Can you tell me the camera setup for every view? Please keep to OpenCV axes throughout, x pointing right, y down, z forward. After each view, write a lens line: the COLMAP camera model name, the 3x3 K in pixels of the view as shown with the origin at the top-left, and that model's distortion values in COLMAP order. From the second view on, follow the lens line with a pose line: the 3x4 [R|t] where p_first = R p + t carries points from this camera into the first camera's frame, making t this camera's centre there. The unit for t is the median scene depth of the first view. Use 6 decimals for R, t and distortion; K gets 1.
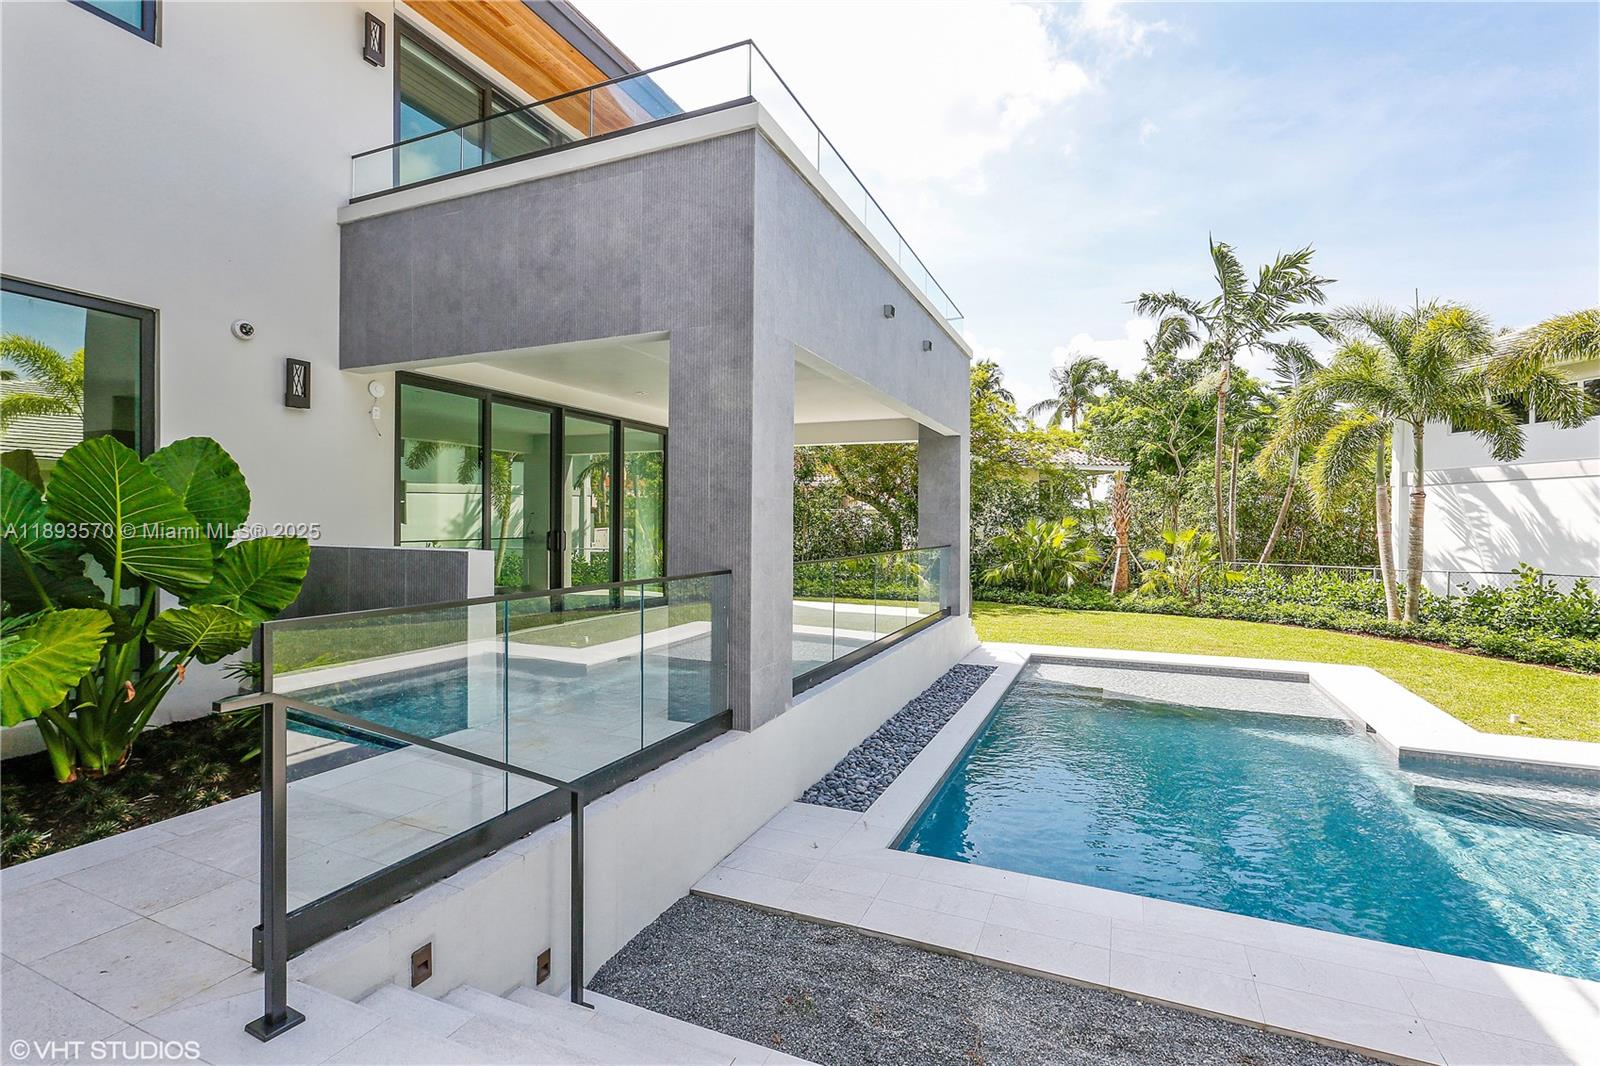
lens RADIAL K [[742.9, 0, 802.5], [0, 742.9, 524.0], [0, 0, 1]] dist [0.040858, -0.000191]
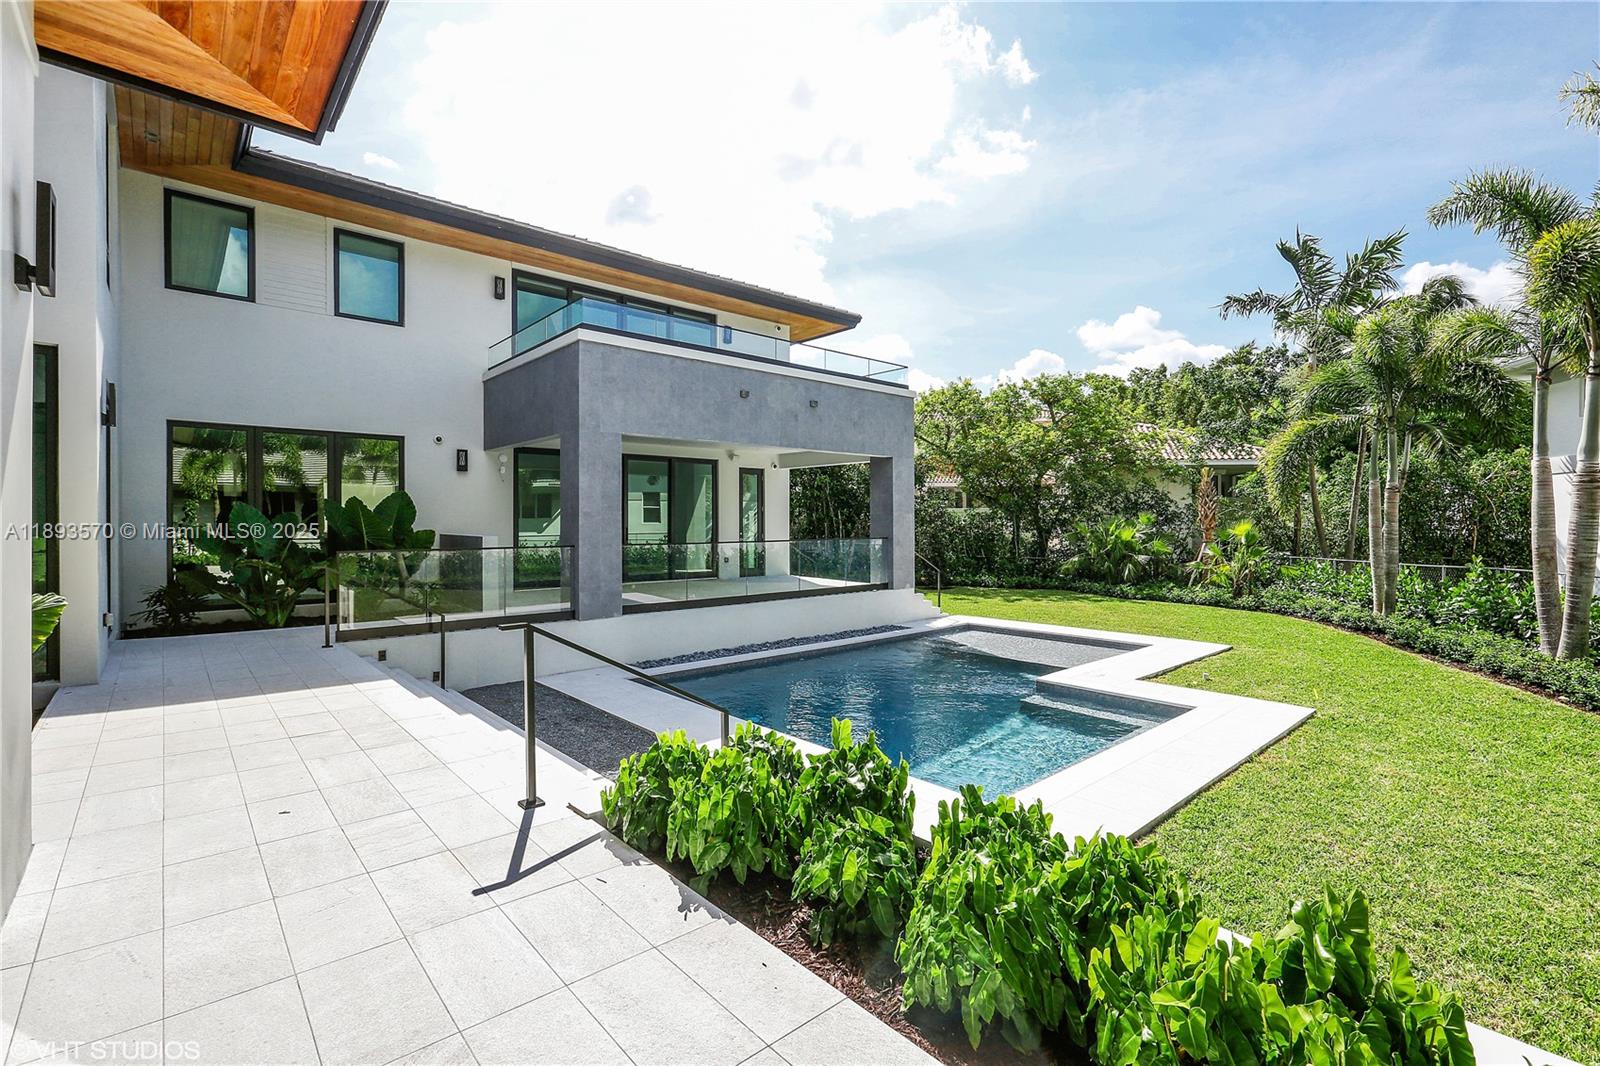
lens RADIAL K [[742.9, 0, 802.5], [0, 742.9, 524.0], [0, 0, 1]] dist [0.040858, -0.000191]
pose [[0.908472, -0.005067, -0.417915, 0.639371], [0.006631, 0.999975, 0.002289, -0.001245], [0.417893, -0.004851, 0.908483, -0.310902]]
